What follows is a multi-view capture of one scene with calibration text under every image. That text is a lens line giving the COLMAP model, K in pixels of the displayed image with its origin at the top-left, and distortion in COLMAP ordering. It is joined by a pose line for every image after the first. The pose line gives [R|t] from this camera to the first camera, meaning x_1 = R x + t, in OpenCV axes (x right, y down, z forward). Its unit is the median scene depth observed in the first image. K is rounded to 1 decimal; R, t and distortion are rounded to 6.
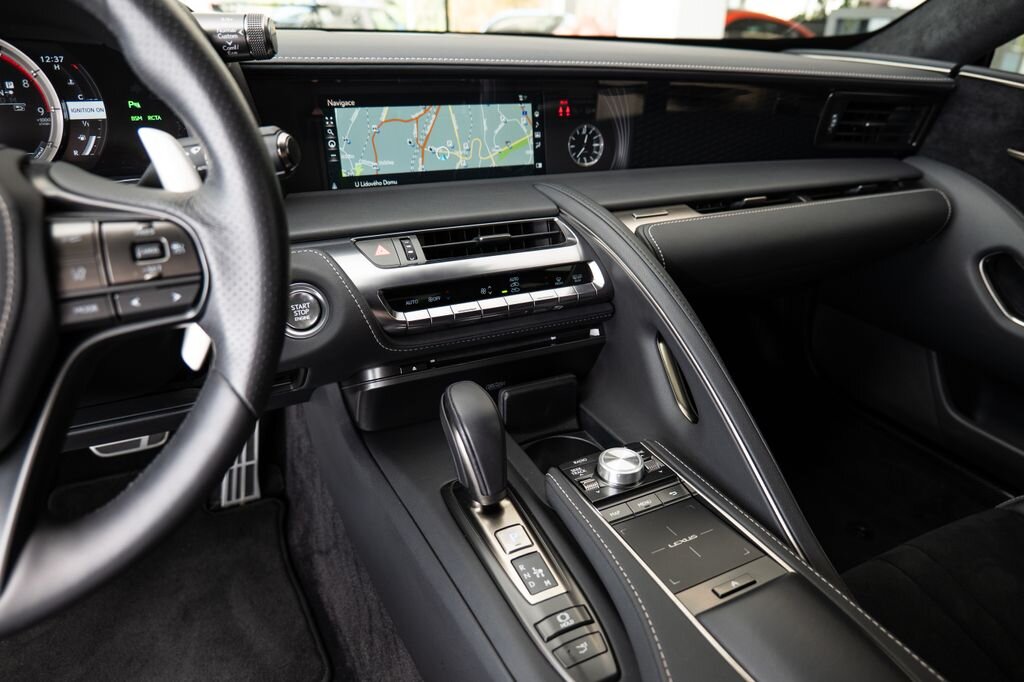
lens RADIAL K [[669.4, 0, 530.7], [0, 669.4, 324.5], [0, 0, 1]] dist [-0.032320, 0.017894]
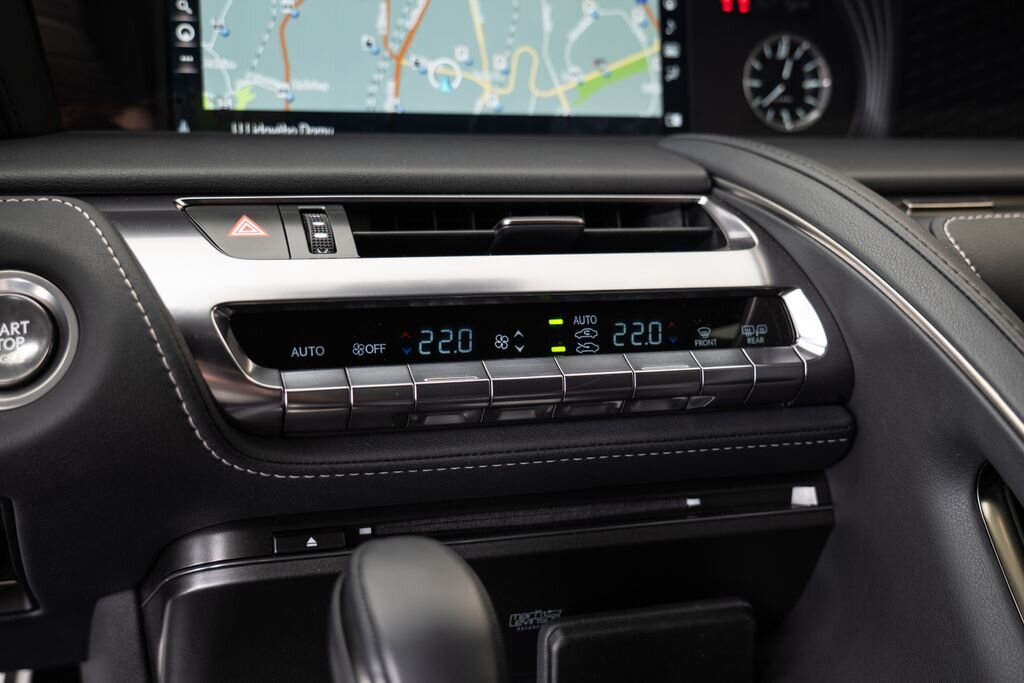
lens RADIAL K [[1281.3, 0, 518.6], [0, 1281.3, 356.7], [0, 0, 1]] dist [0.003942, 0.000000]
pose [[0.989215, 0.016035, -0.145593, 0.039795], [-0.048059, 0.974494, -0.219205, 0.102537], [0.138365, 0.223838, 0.964755, 0.256110]]
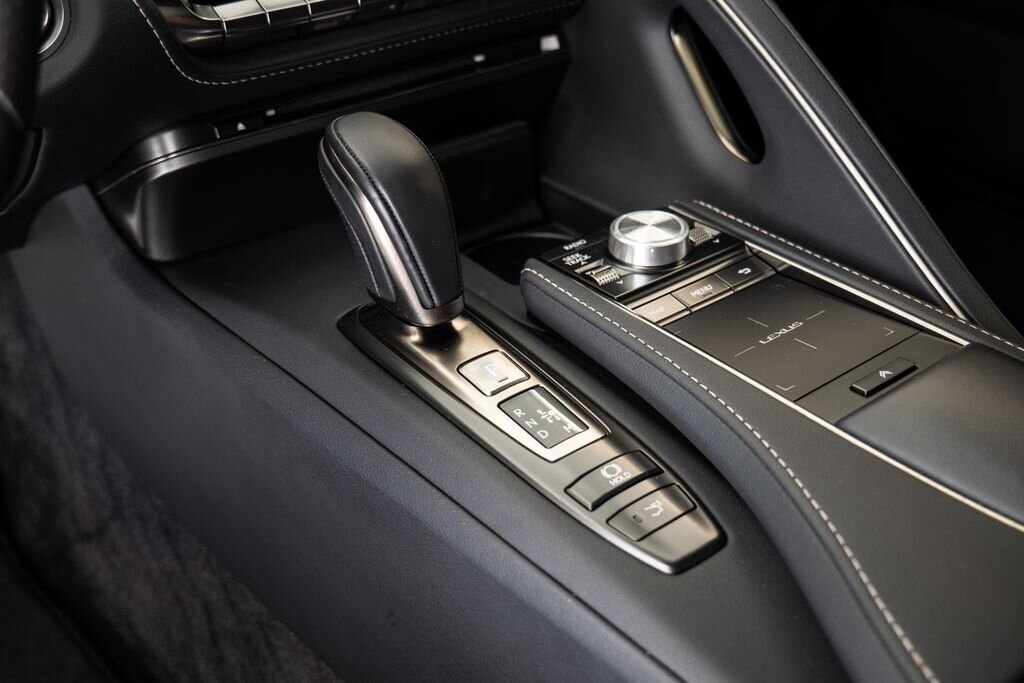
lens RADIAL K [[1188.4, 0, 532.6], [0, 1188.4, 363.7], [0, 0, 1]] dist [-0.007140, 0.000000]
pose [[0.979472, -0.143165, 0.141912, -0.093695], [0.118894, 0.978792, 0.166827, 0.105378], [-0.162786, -0.146530, 0.975720, 0.012656]]
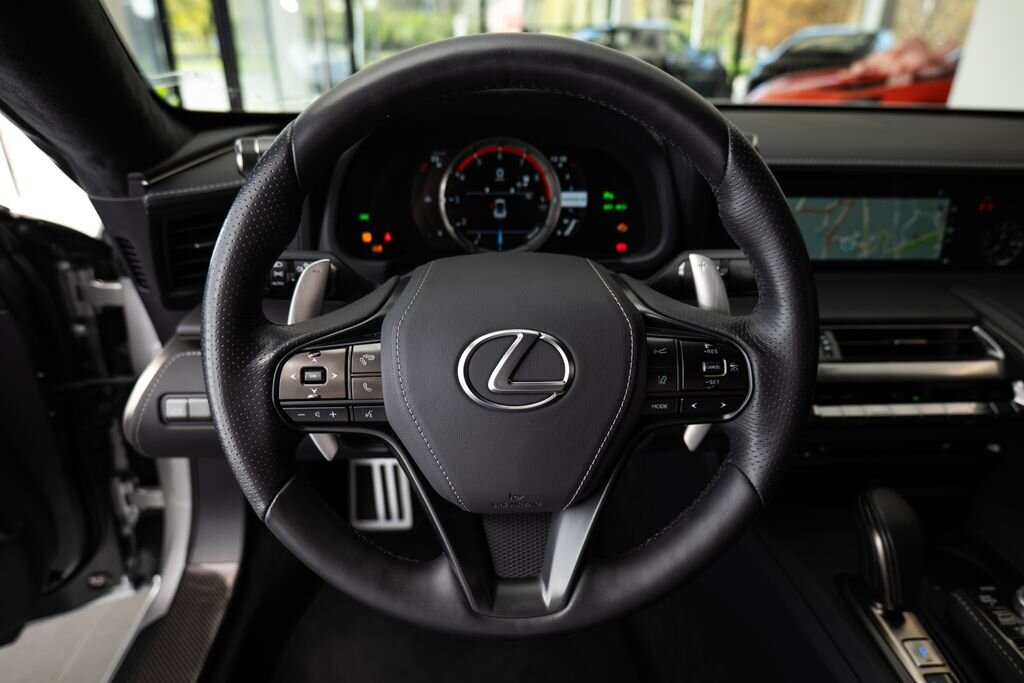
lens RADIAL K [[669.4, 0, 494.4], [0, 669.4, 348.8], [0, 0, 1]] dist [-0.032320, 0.017894]
pose [[0.913975, 0.155774, -0.374678, -0.226401], [-0.149444, 0.987695, 0.046089, -0.065323], [0.377248, 0.013869, 0.926009, -0.147290]]
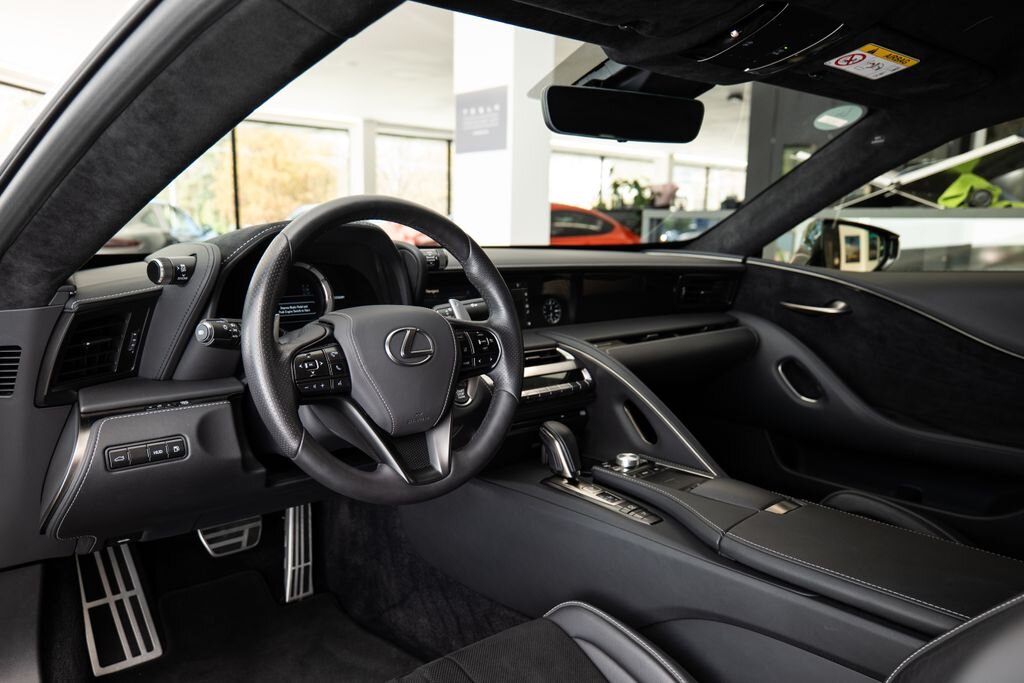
lens RADIAL K [[806.3, 0, 510.4], [0, 806.3, 336.3], [0, 0, 1]] dist [0.005494, 0.004177]
pose [[0.966683, -0.052062, 0.250627, -0.595030], [0.116826, 0.960913, -0.250995, 0.322474], [-0.227764, 0.271912, 0.934980, -0.950658]]
